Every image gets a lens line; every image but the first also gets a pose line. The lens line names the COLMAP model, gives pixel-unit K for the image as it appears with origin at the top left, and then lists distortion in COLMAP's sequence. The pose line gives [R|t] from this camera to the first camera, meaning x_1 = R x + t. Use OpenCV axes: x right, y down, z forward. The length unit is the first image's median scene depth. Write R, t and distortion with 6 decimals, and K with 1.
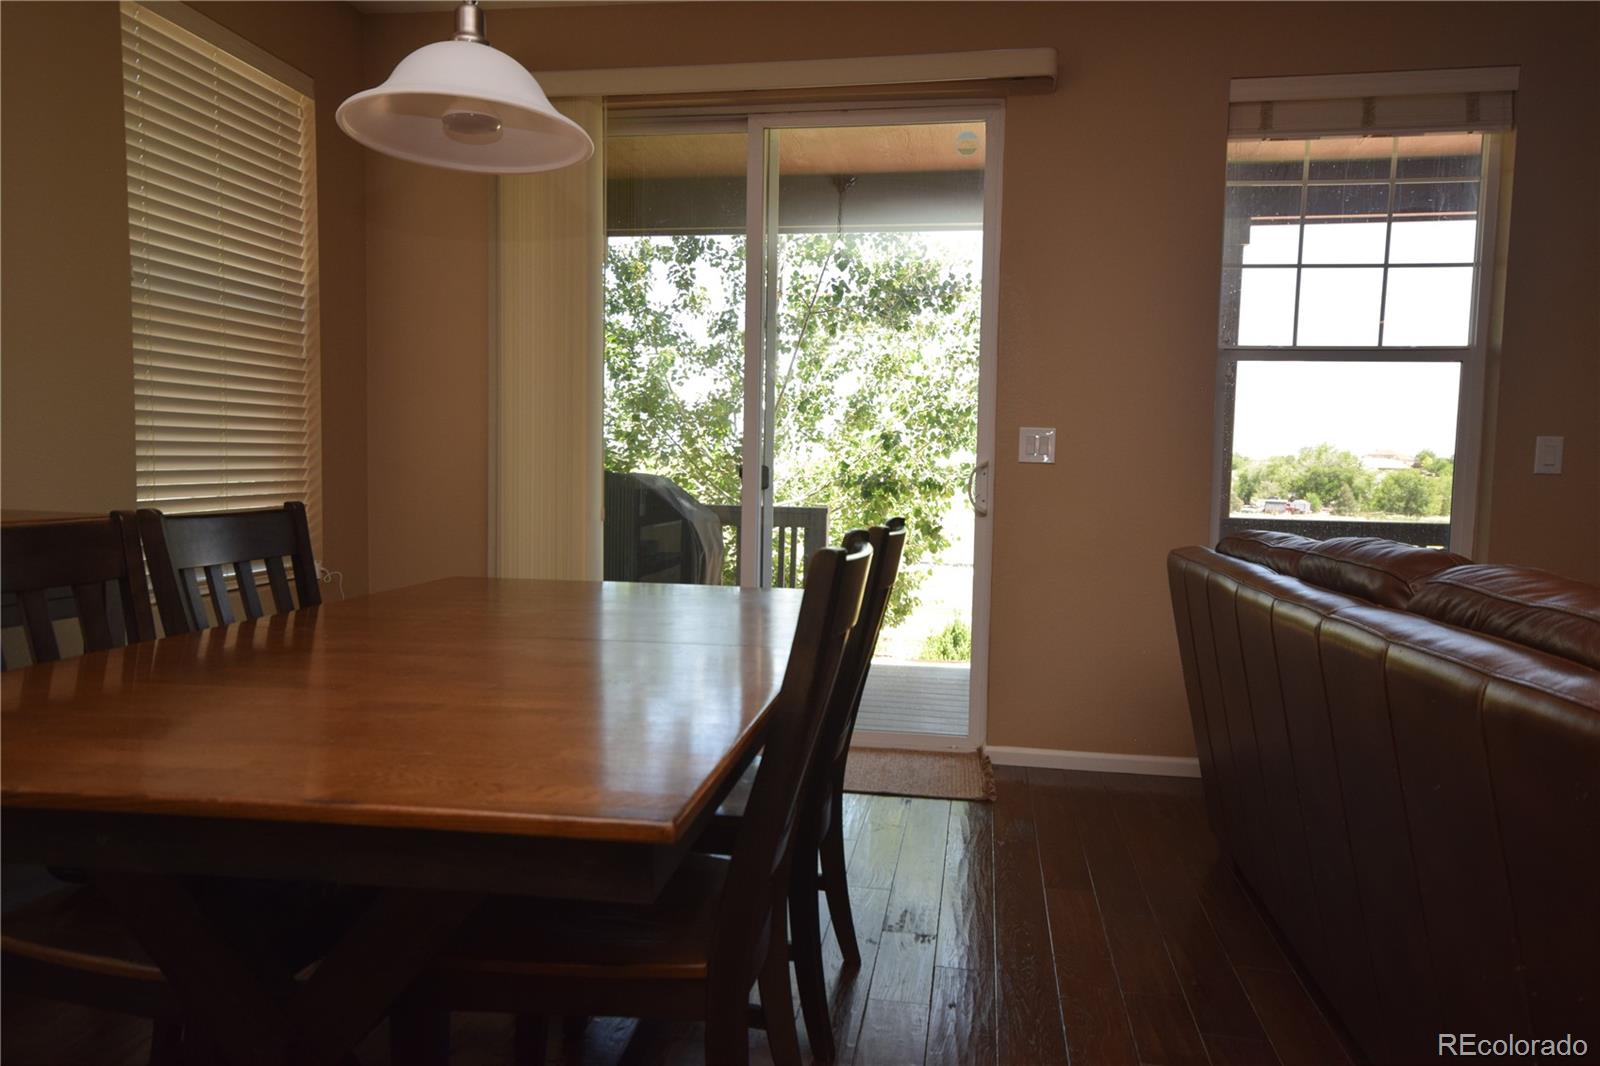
lens RADIAL K [[1086.1, 0, 804.2], [0, 1086.1, 540.5], [0, 0, 1]] dist [0.005043, 0.025171]
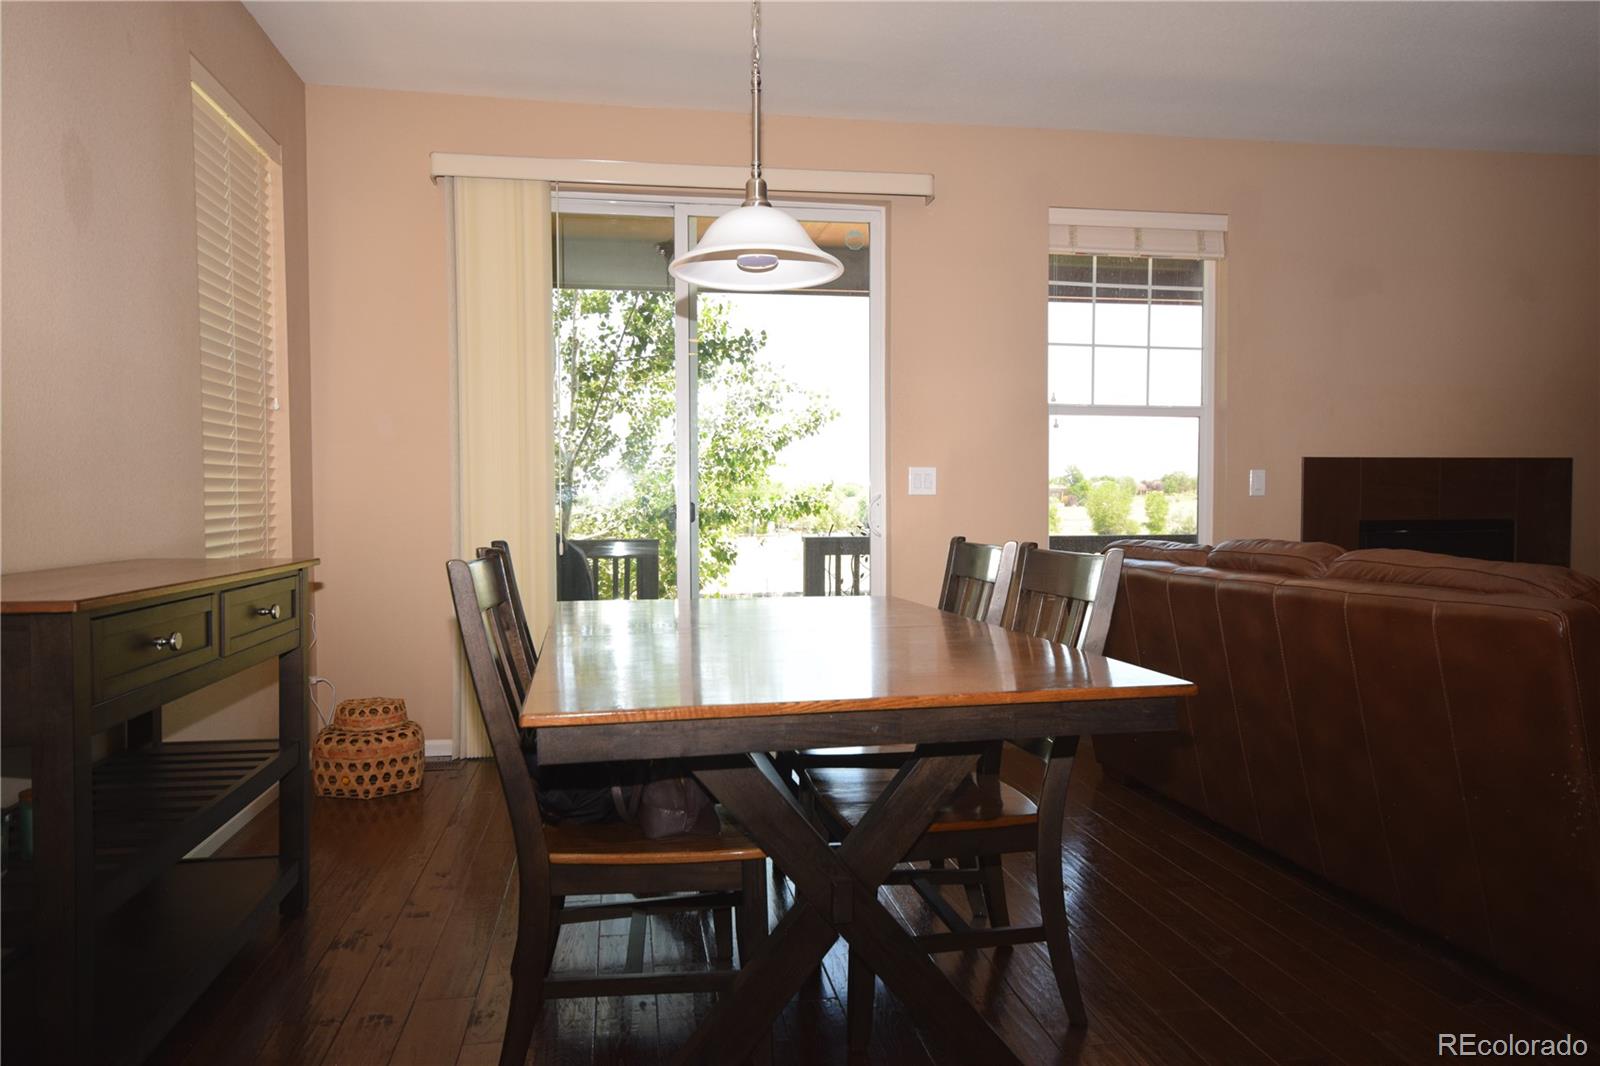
lens RADIAL K [[1086.1, 0, 804.2], [0, 1086.1, 540.5], [0, 0, 1]] dist [0.005043, 0.025171]
pose [[0.944388, -0.034264, 0.327044, -0.206166], [0.043957, 0.998785, -0.022292, 0.002140], [-0.325883, 0.035428, 0.944746, -0.091112]]
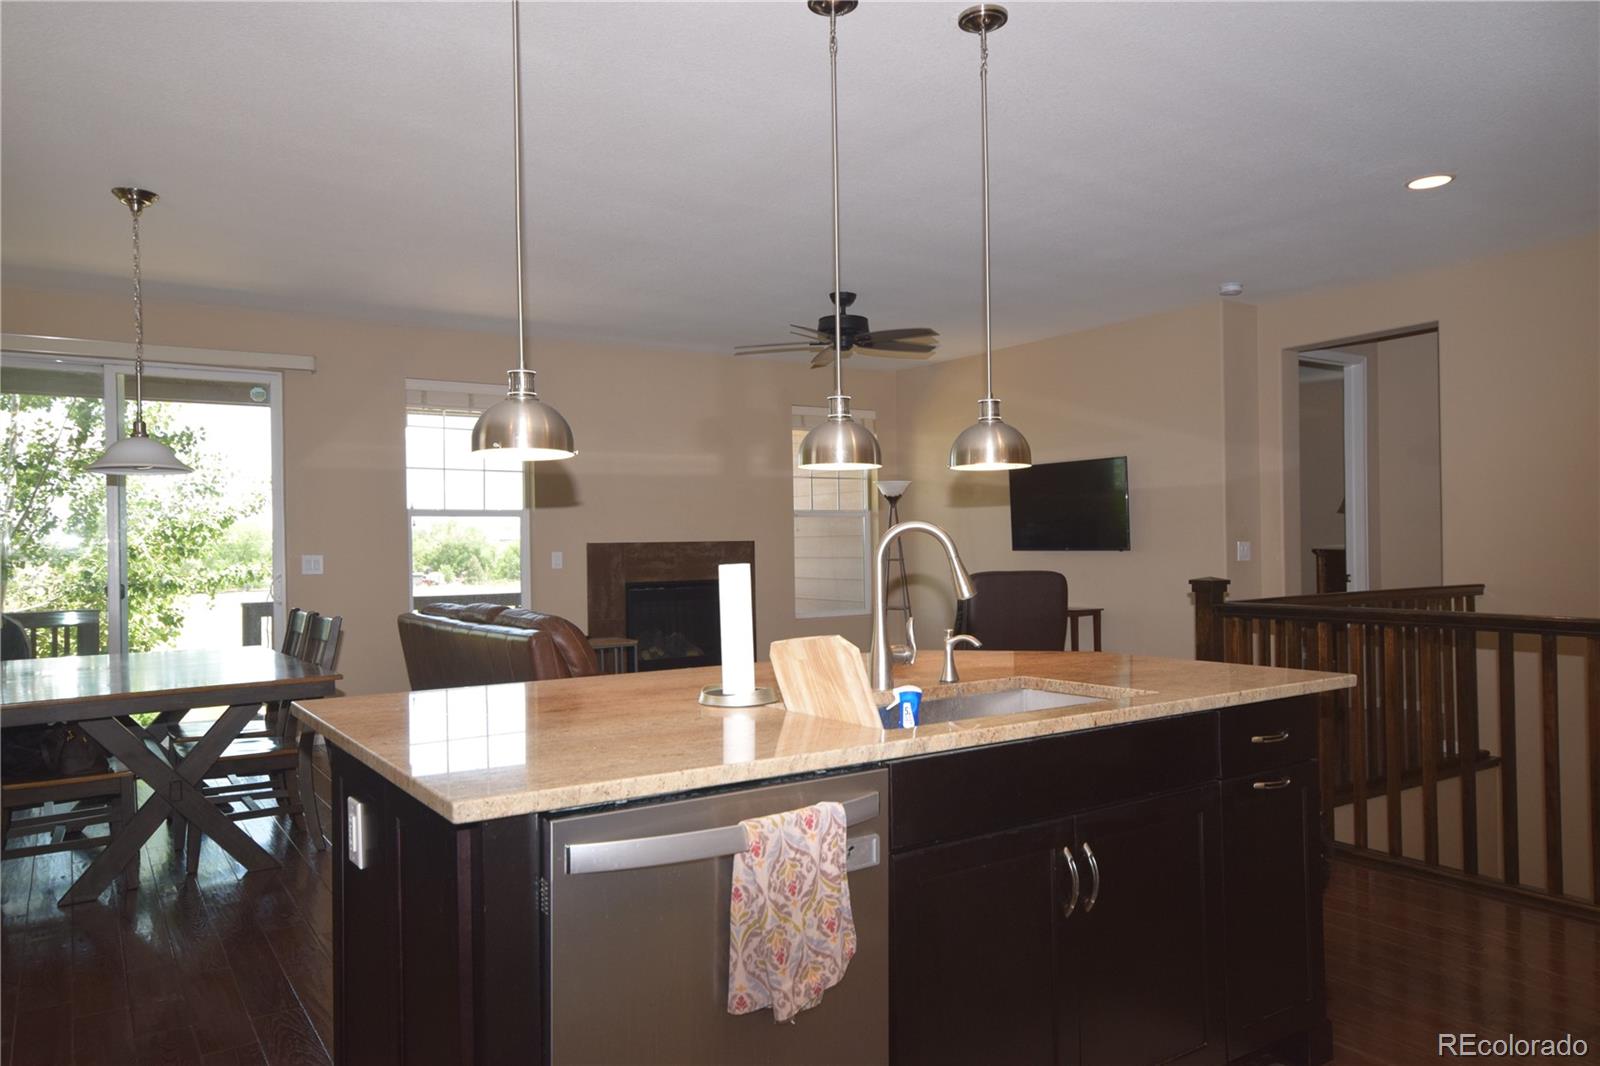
lens RADIAL K [[1086.1, 0, 804.2], [0, 1086.1, 540.5], [0, 0, 1]] dist [0.005043, 0.025171]
pose [[0.726806, -0.029886, 0.686192, -0.269303], [0.076915, 0.996310, -0.038075, 0.002402], [-0.682522, 0.080451, 0.726423, -0.546424]]
